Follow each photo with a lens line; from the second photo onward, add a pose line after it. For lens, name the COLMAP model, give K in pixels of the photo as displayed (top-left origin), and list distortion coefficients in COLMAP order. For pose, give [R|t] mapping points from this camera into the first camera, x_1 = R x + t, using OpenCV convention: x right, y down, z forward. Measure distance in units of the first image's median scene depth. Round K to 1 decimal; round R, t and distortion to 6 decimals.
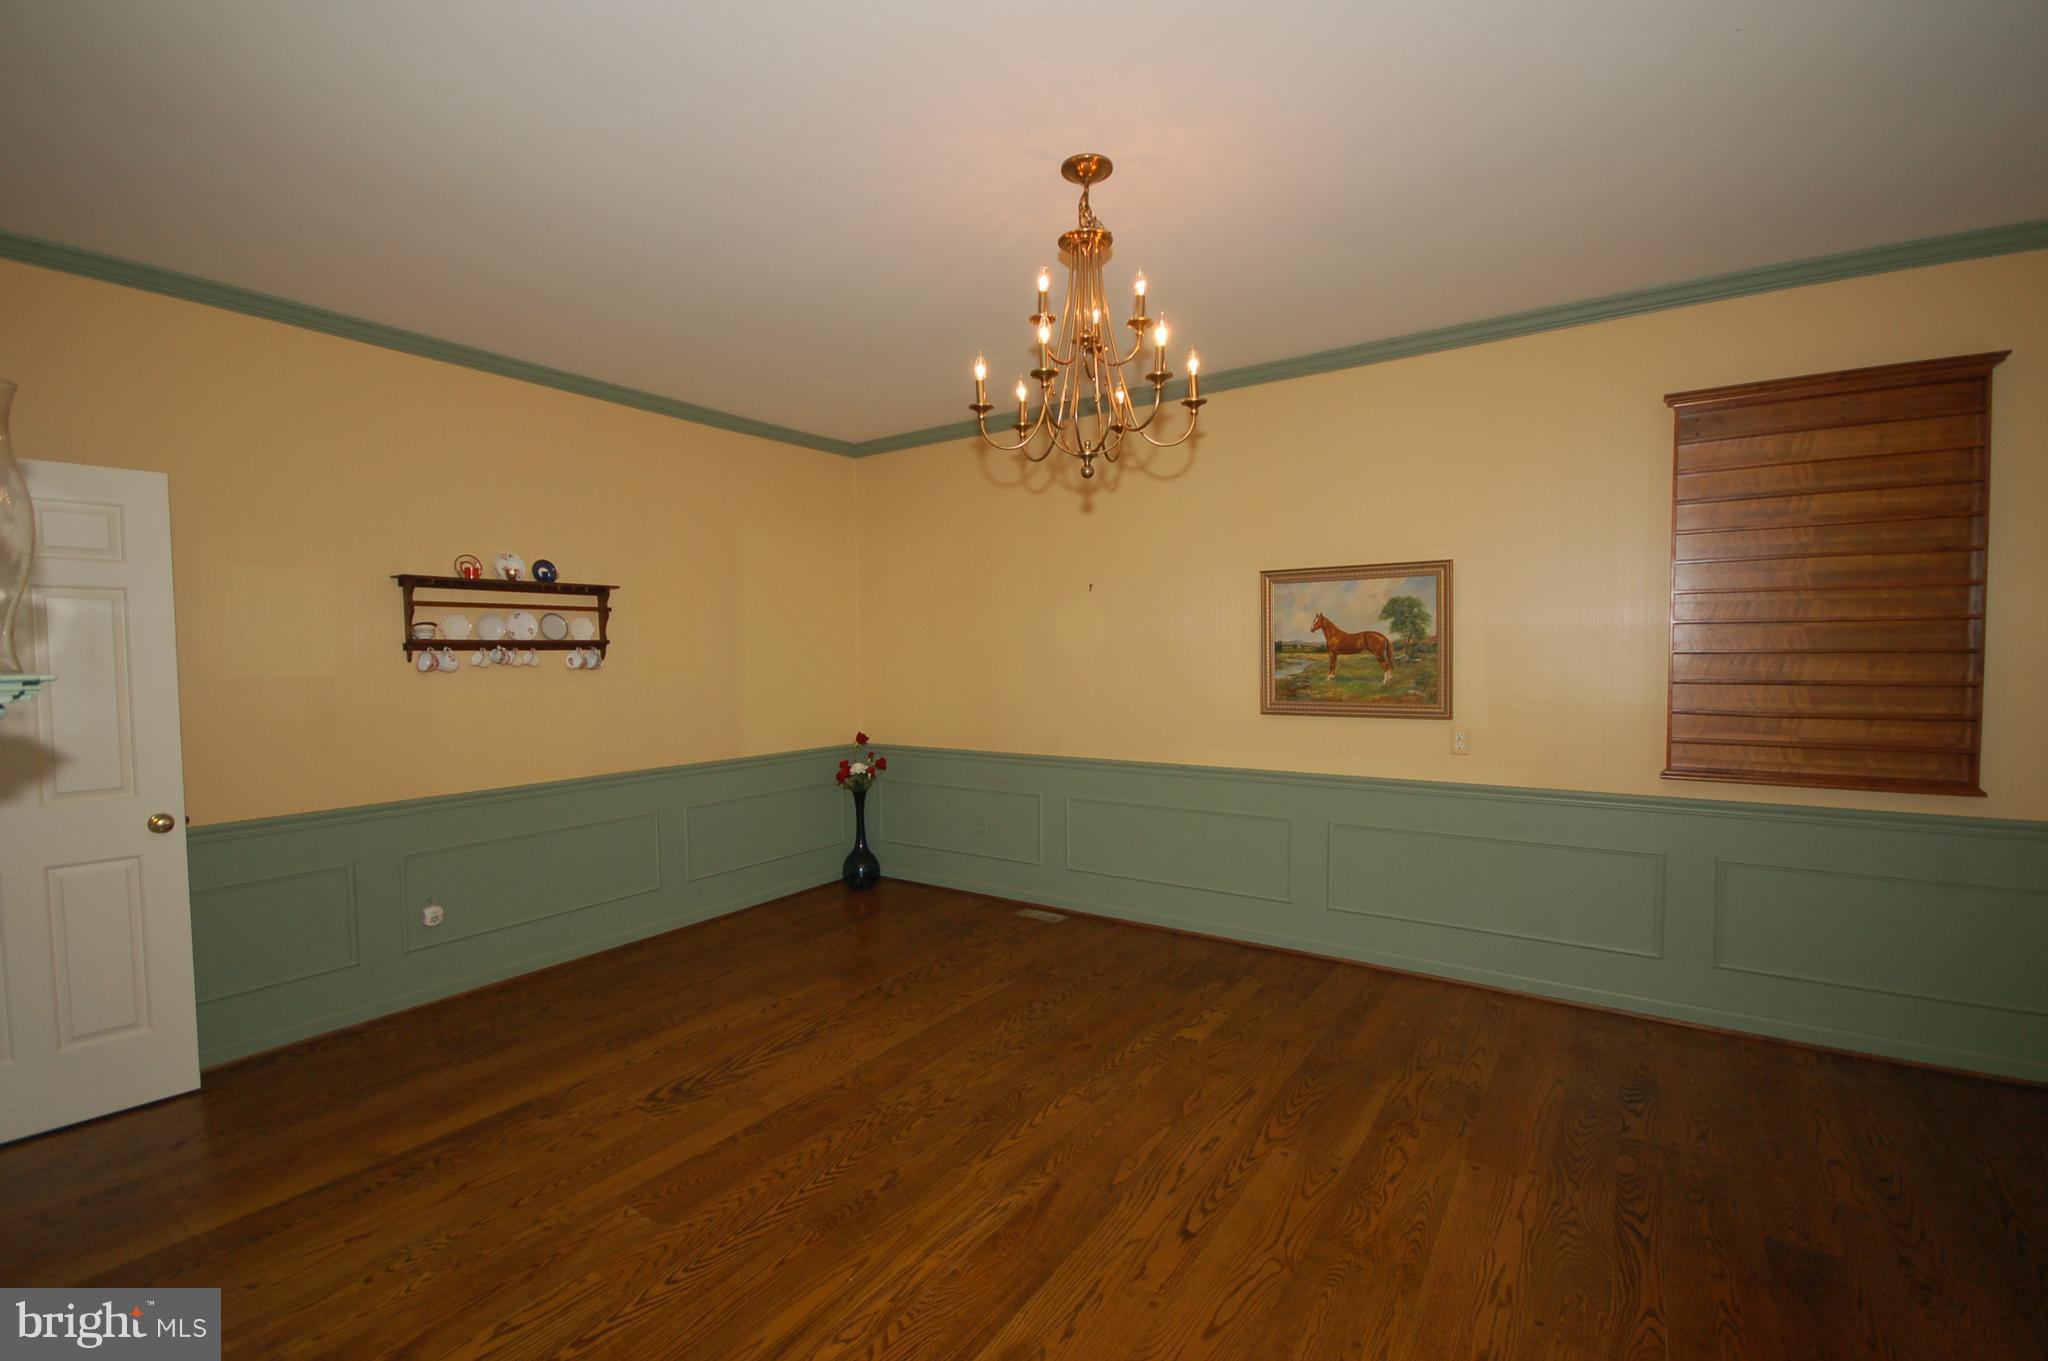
lens RADIAL K [[893.3, 0, 1019.7], [0, 893.3, 689.4], [0, 0, 1]] dist [0.008751, -0.010859]
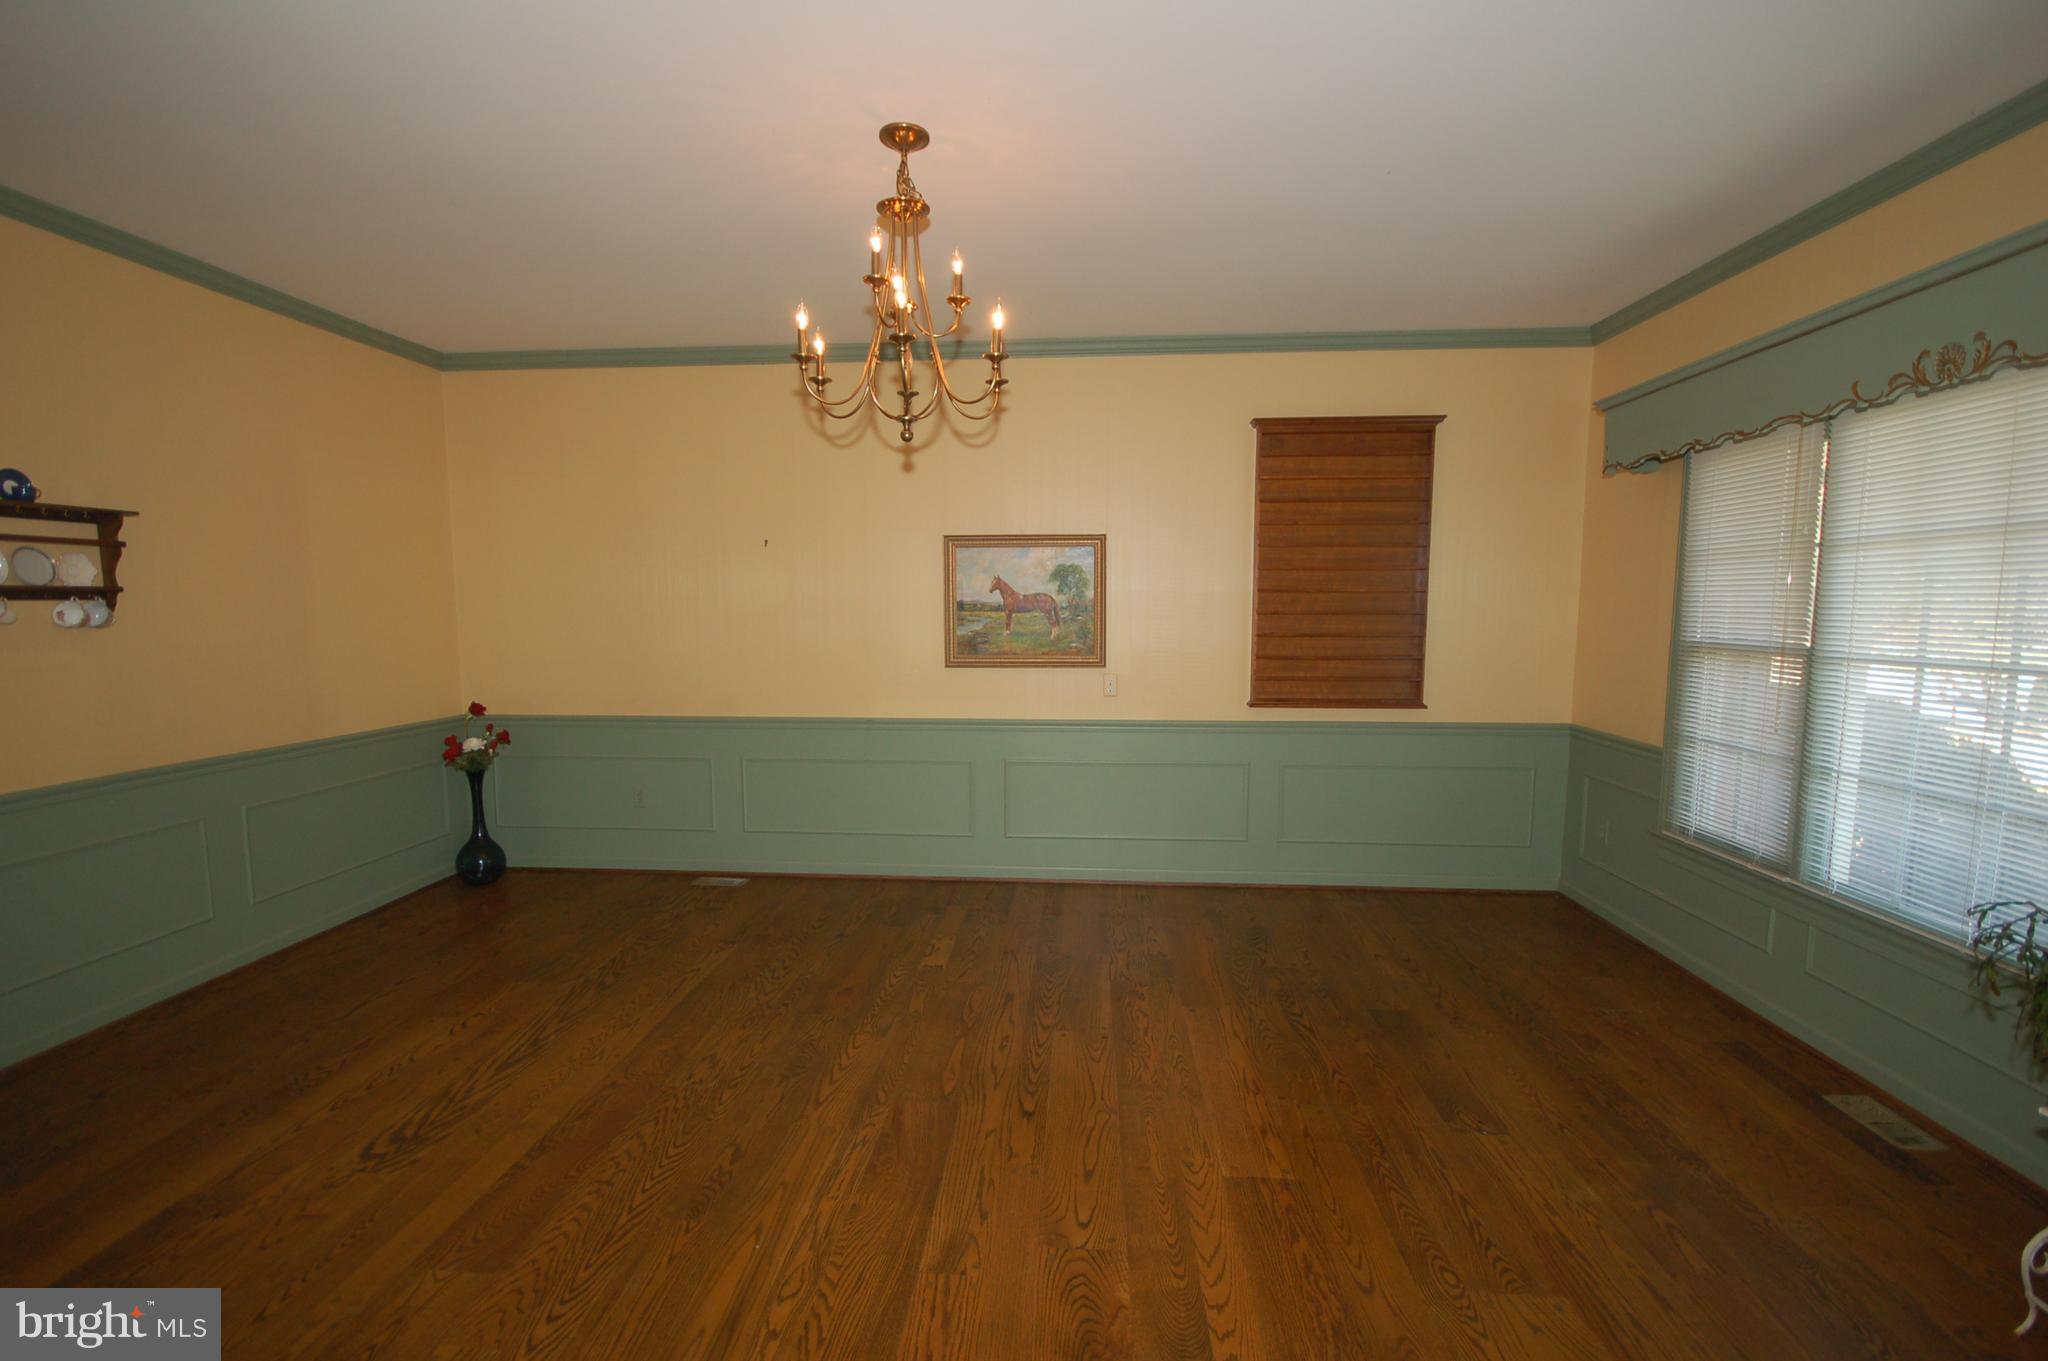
lens RADIAL K [[893.3, 0, 1019.7], [0, 893.3, 689.4], [0, 0, 1]] dist [0.008751, -0.010859]
pose [[0.864388, -0.036728, 0.501482, -0.242238], [0.013098, 0.998635, 0.050563, 0.000605], [-0.502655, -0.037138, 0.863689, 0.015907]]
